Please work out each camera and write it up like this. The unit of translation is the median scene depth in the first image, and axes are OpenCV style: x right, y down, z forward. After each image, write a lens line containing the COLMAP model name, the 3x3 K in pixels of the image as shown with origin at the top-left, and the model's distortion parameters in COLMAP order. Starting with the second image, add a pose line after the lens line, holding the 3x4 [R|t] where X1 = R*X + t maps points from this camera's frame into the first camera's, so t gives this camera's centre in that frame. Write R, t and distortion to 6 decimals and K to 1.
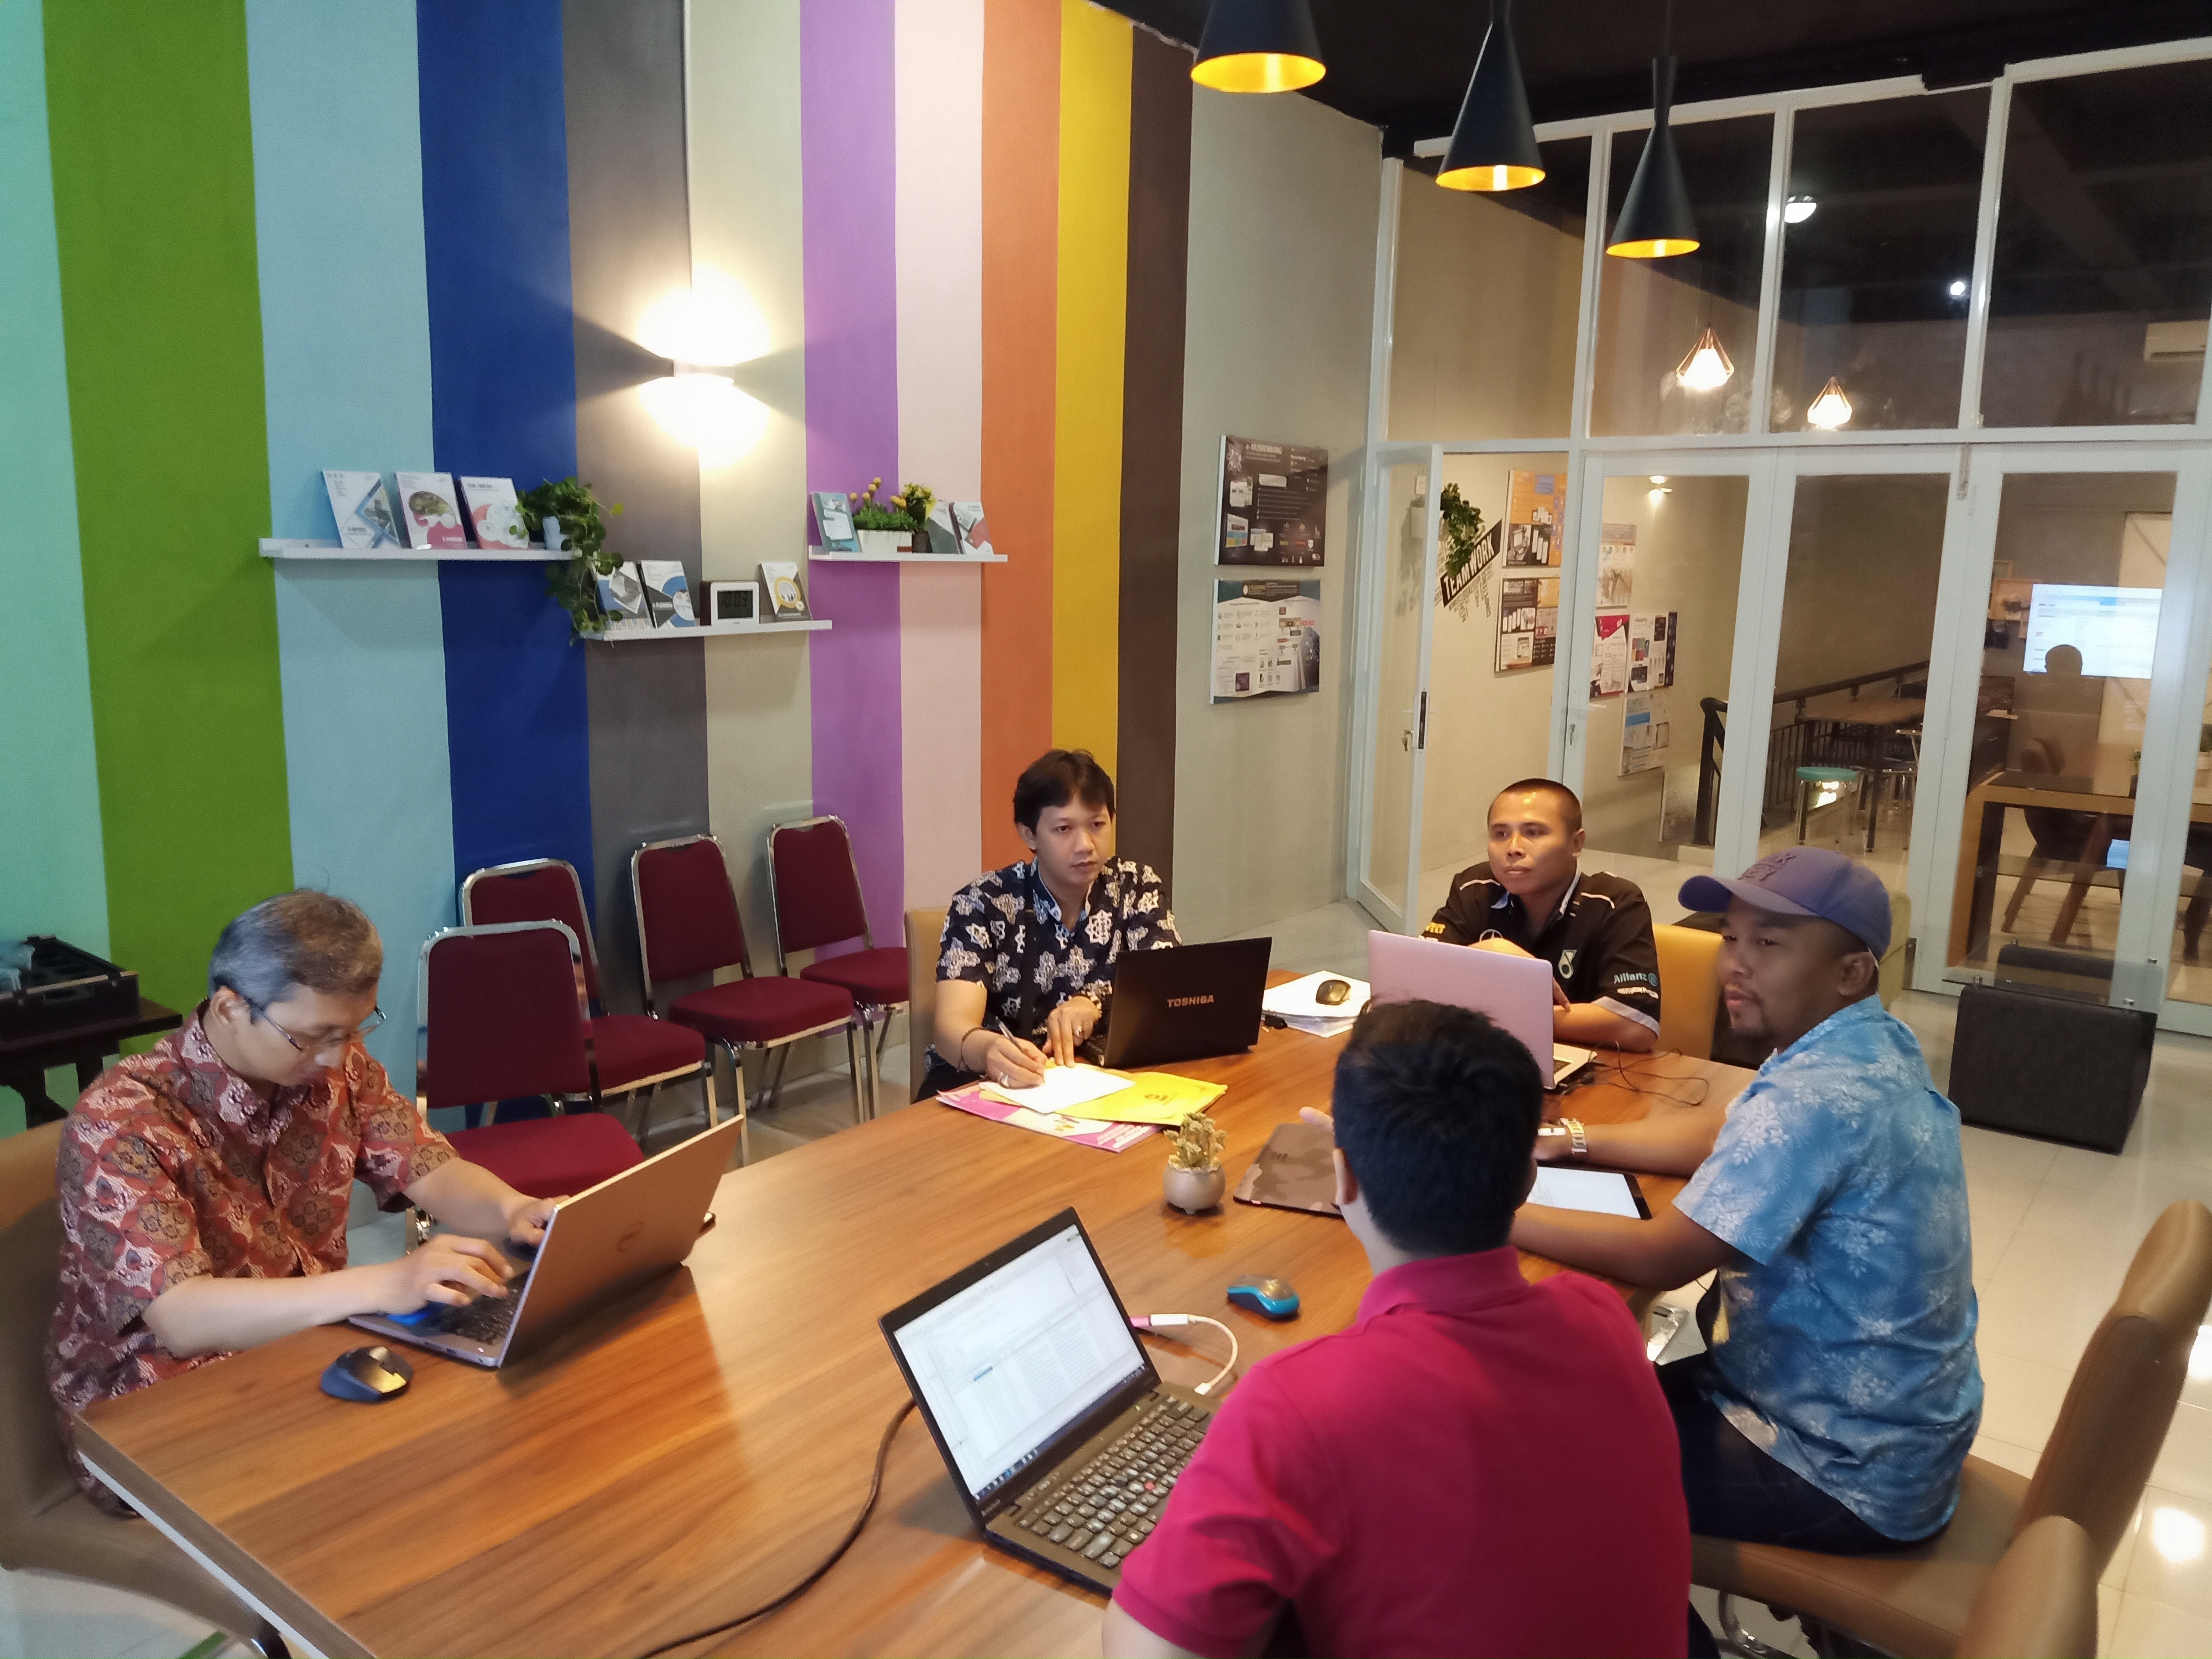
lens RADIAL K [[1624.5, 0, 1103.2], [0, 1624.5, 827.4], [0, 0, 1]] dist [0.090872, -0.137289]
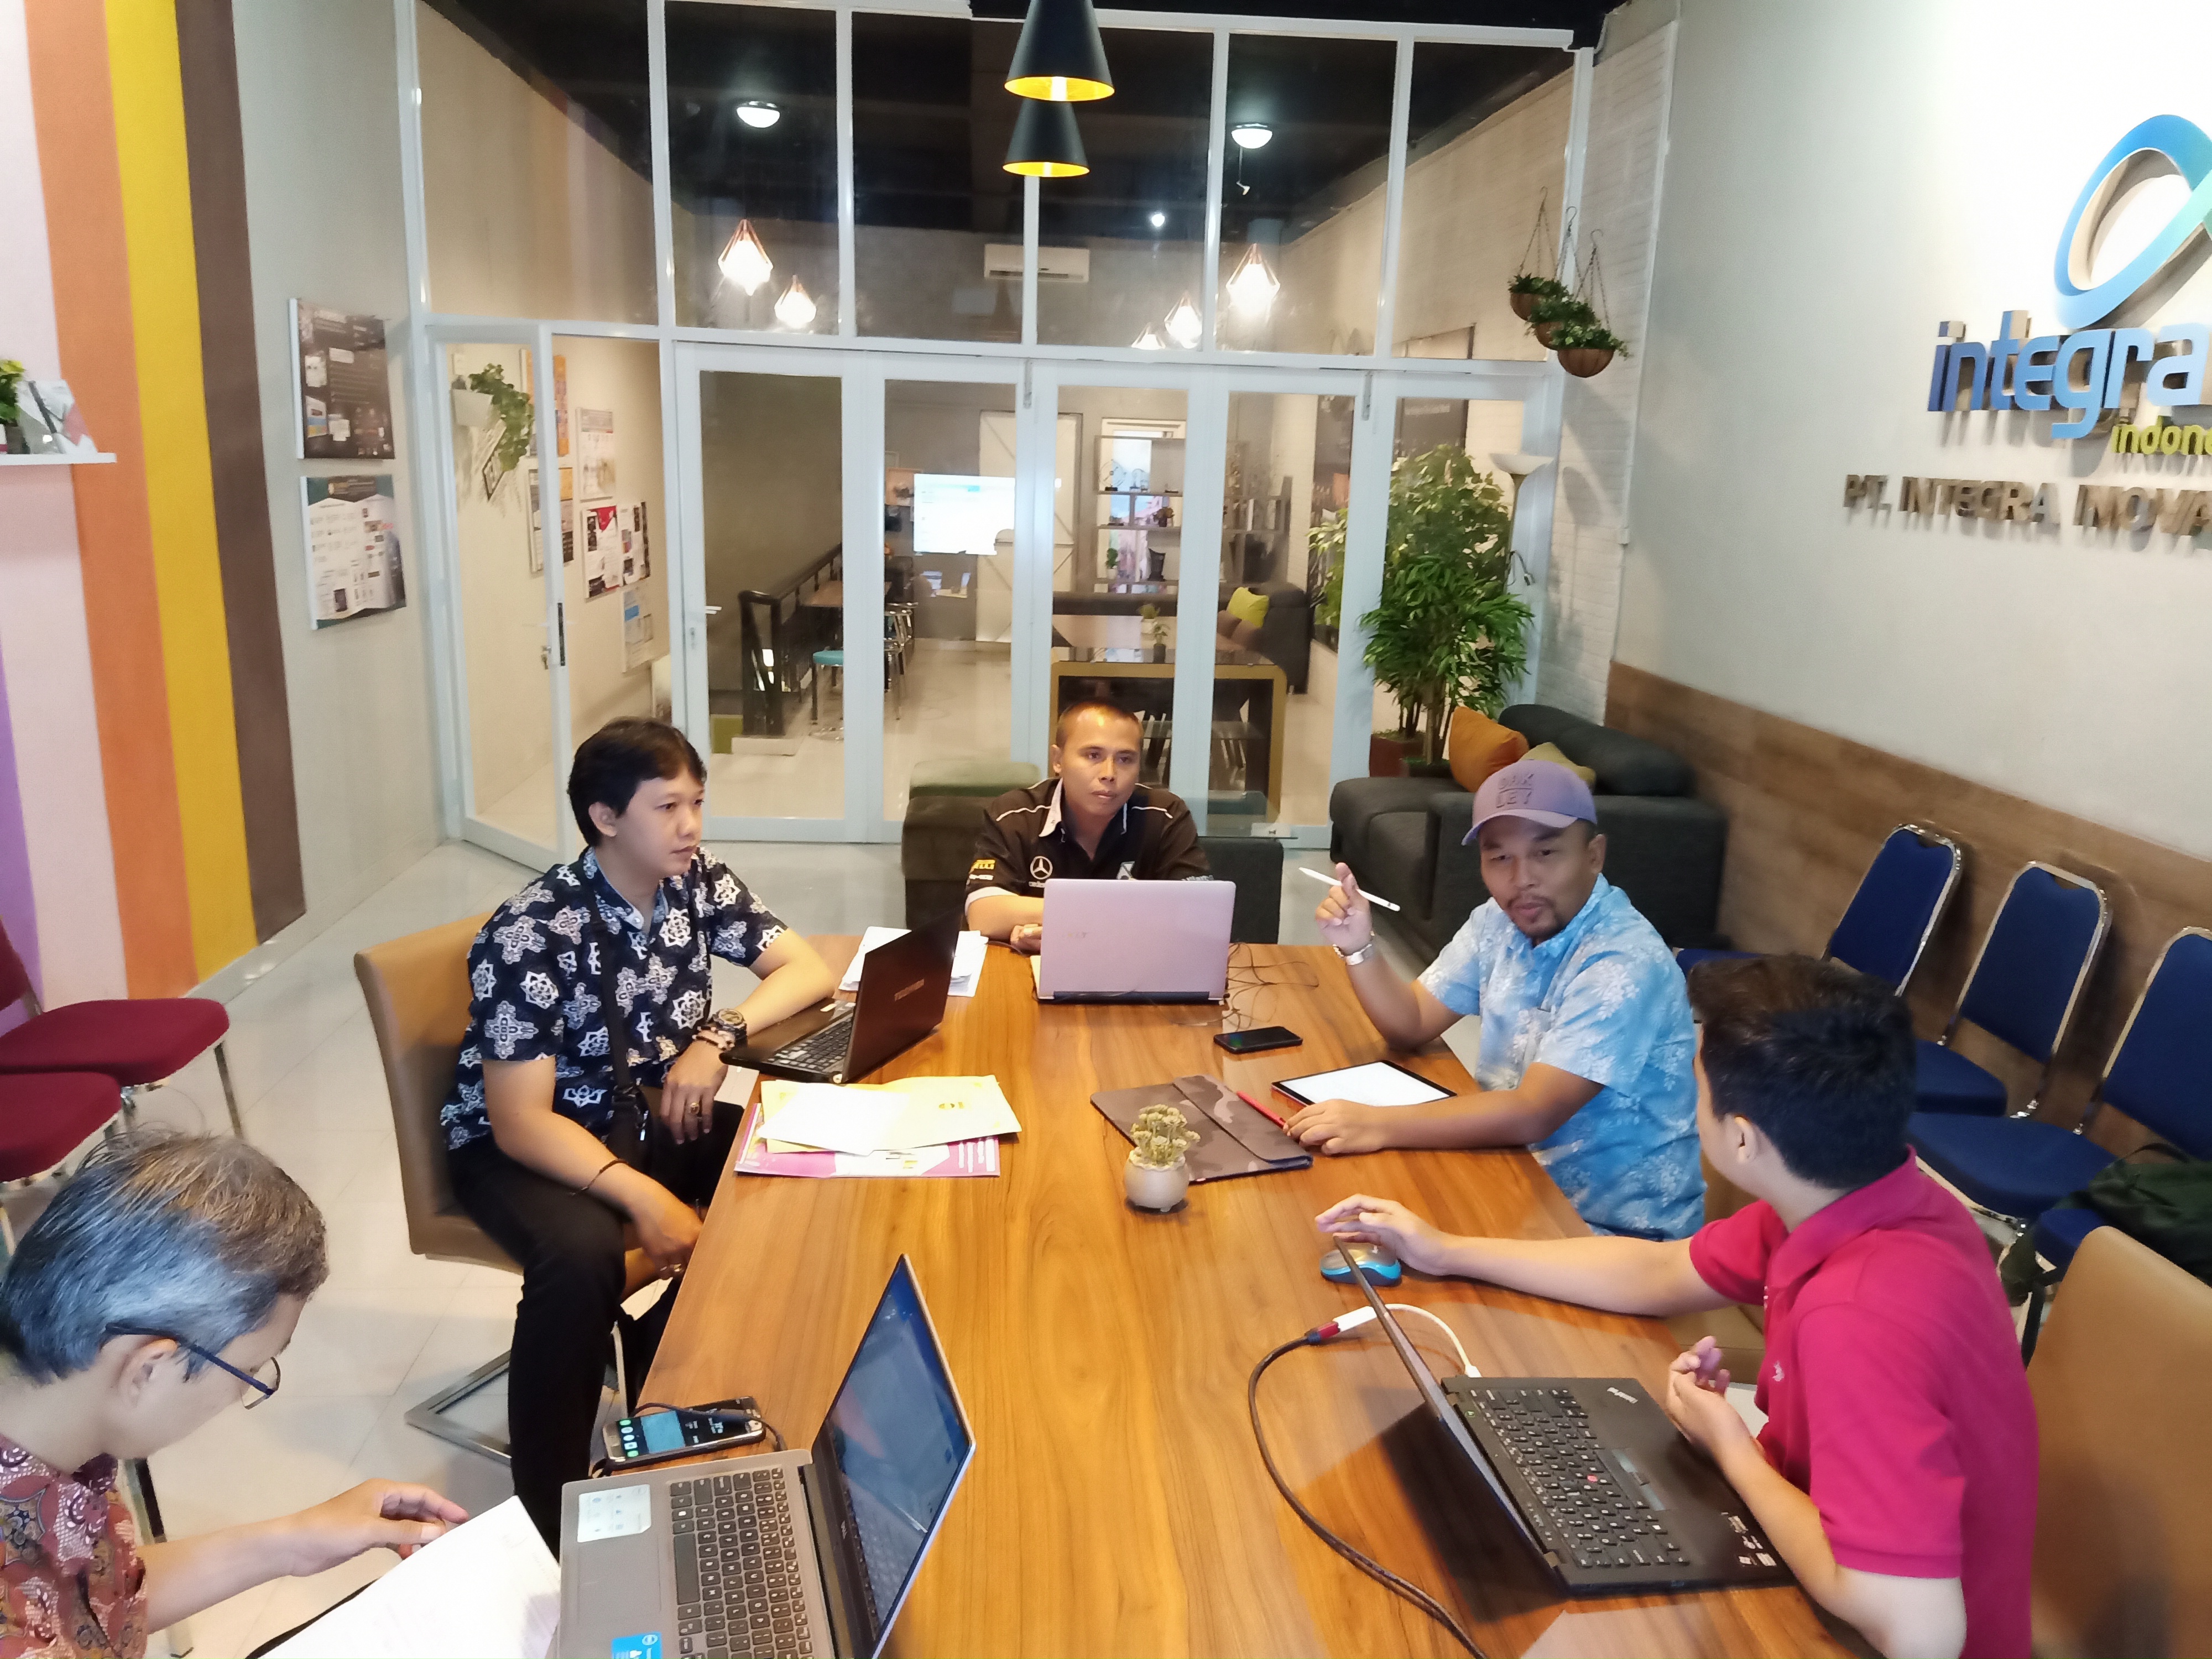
lens RADIAL K [[1624.5, 0, 1103.2], [0, 1624.5, 827.4], [0, 0, 1]] dist [0.090872, -0.137289]
pose [[0.749356, -0.142327, 0.646691, -0.184754], [0.093939, 0.989599, 0.108944, -0.029721], [-0.655470, -0.020889, 0.754932, 0.106298]]
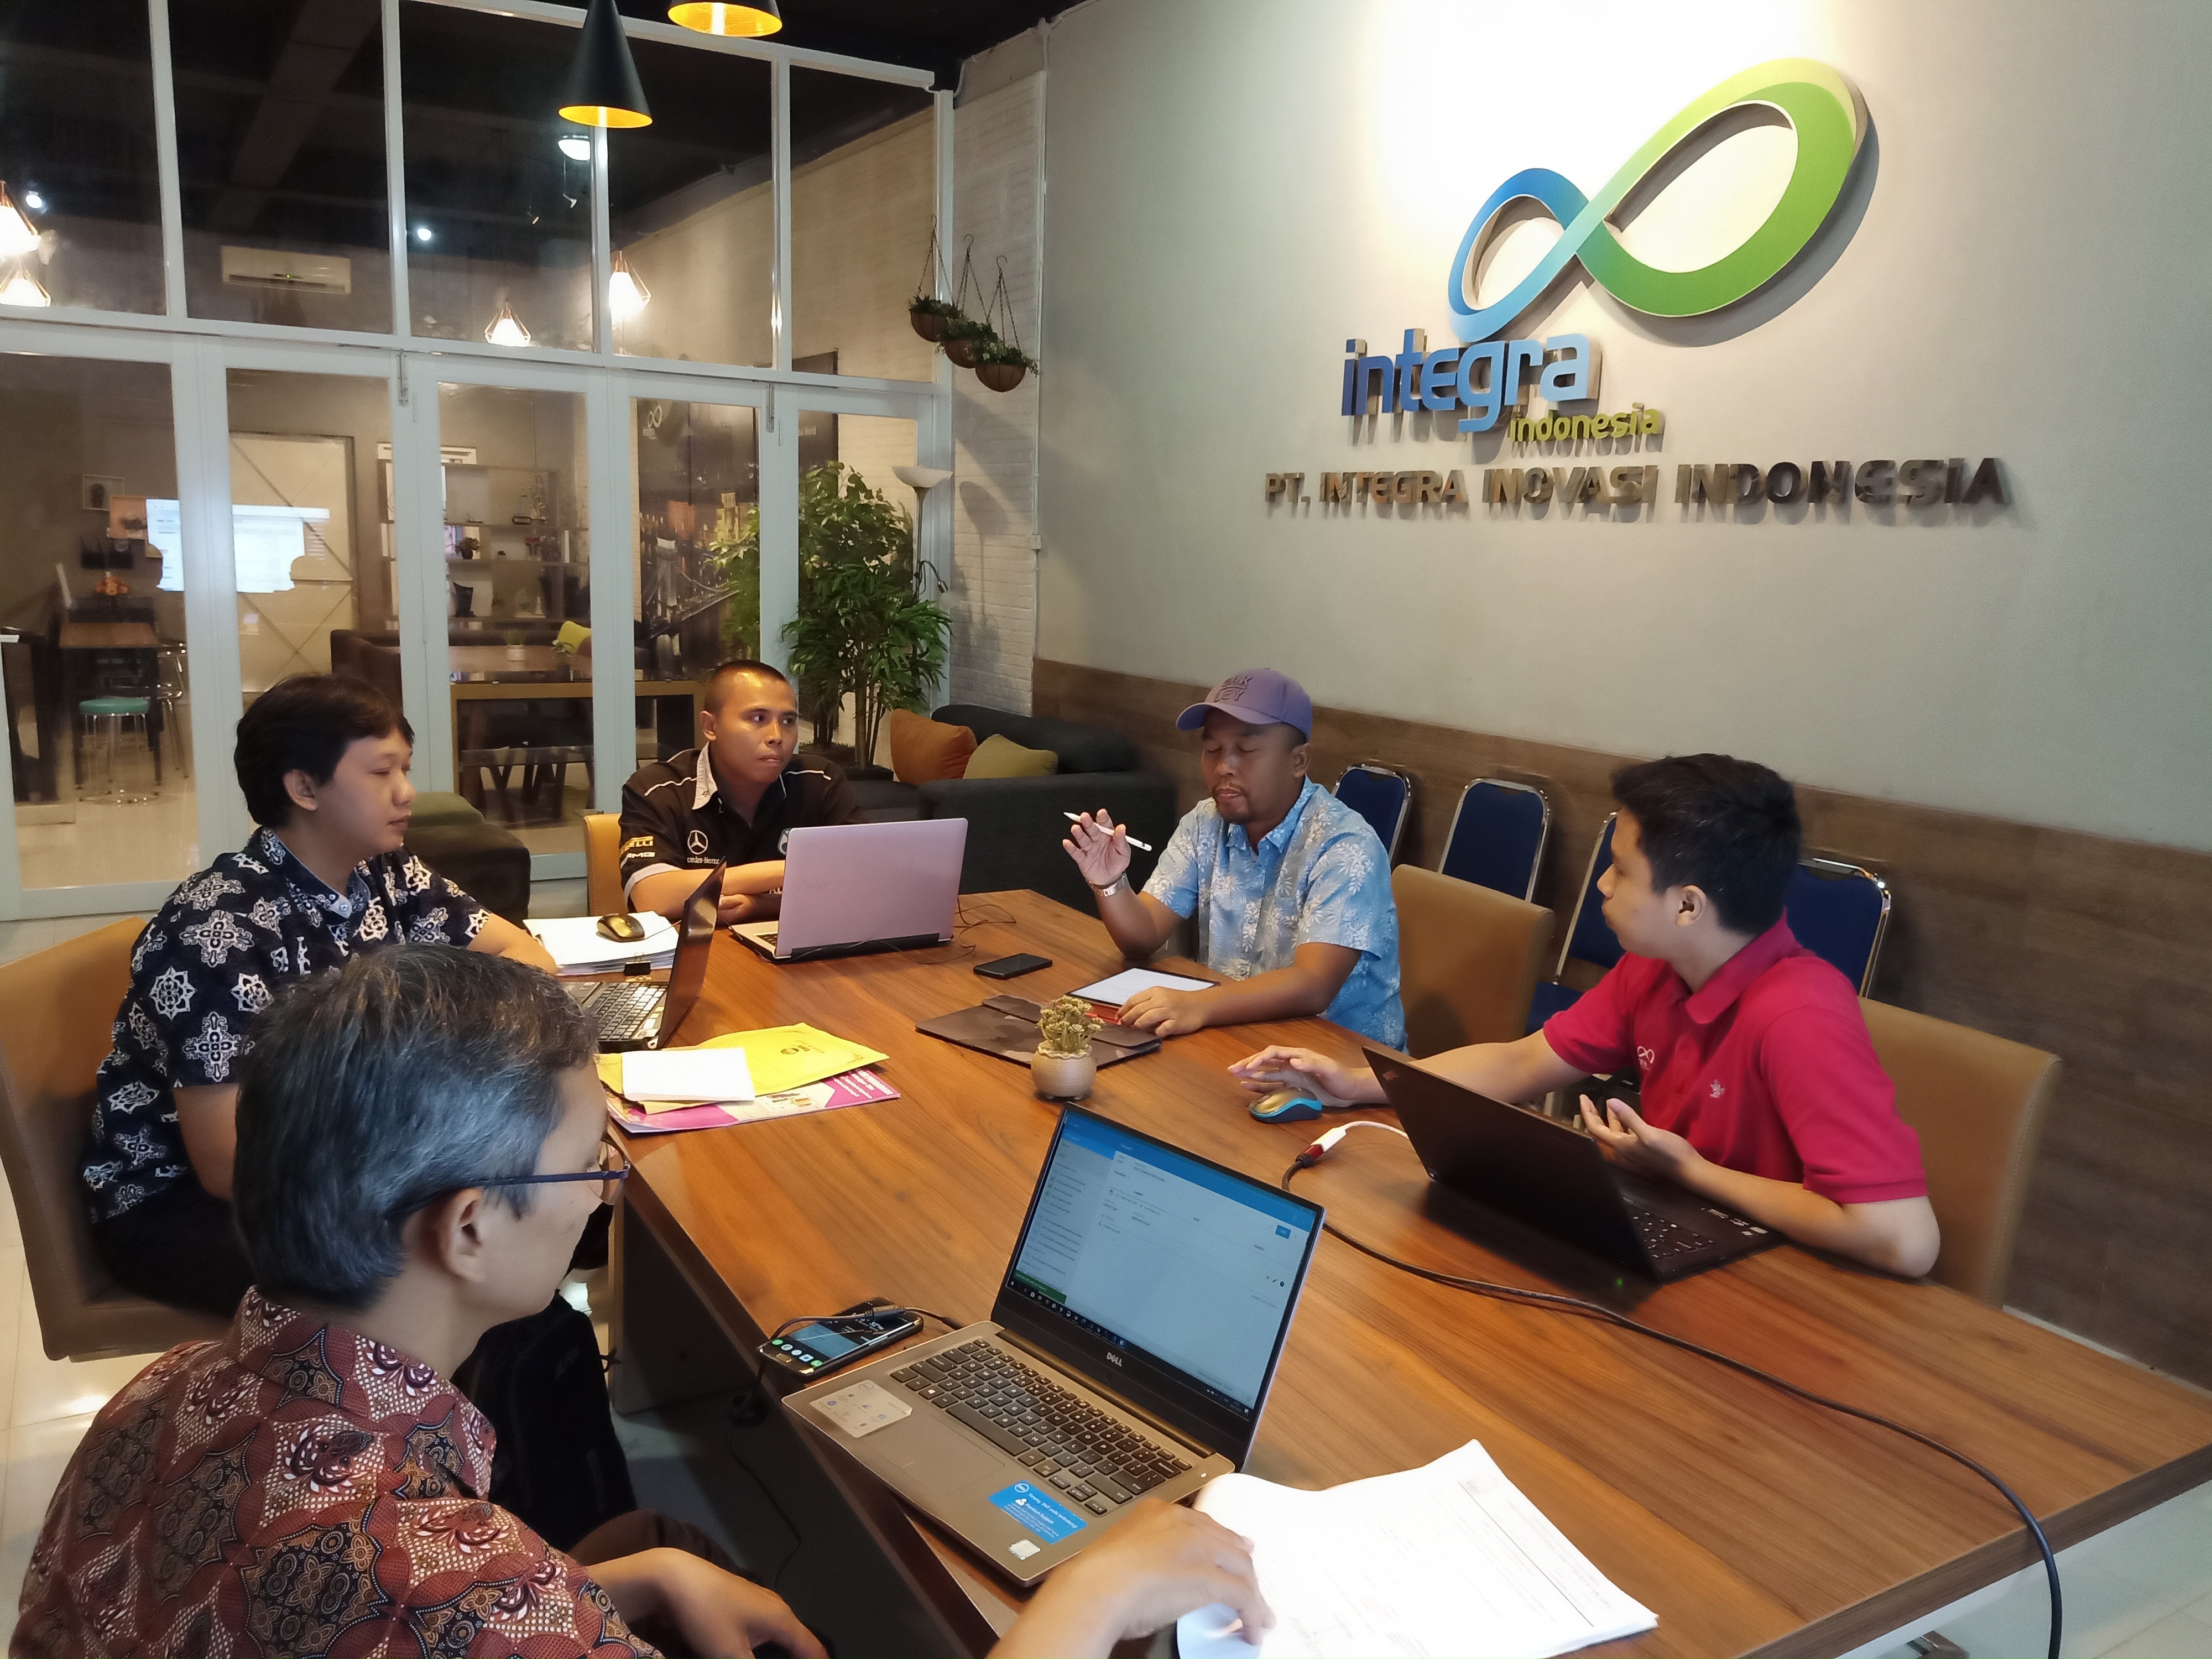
lens RADIAL K [[1624.5, 0, 1103.2], [0, 1624.5, 827.4], [0, 0, 1]] dist [0.090872, -0.137289]
pose [[0.374464, -0.168106, 0.911876, -0.266215], [0.131048, 0.983152, 0.127431, -0.013962], [-0.917934, 0.071781, 0.390185, 0.202097]]
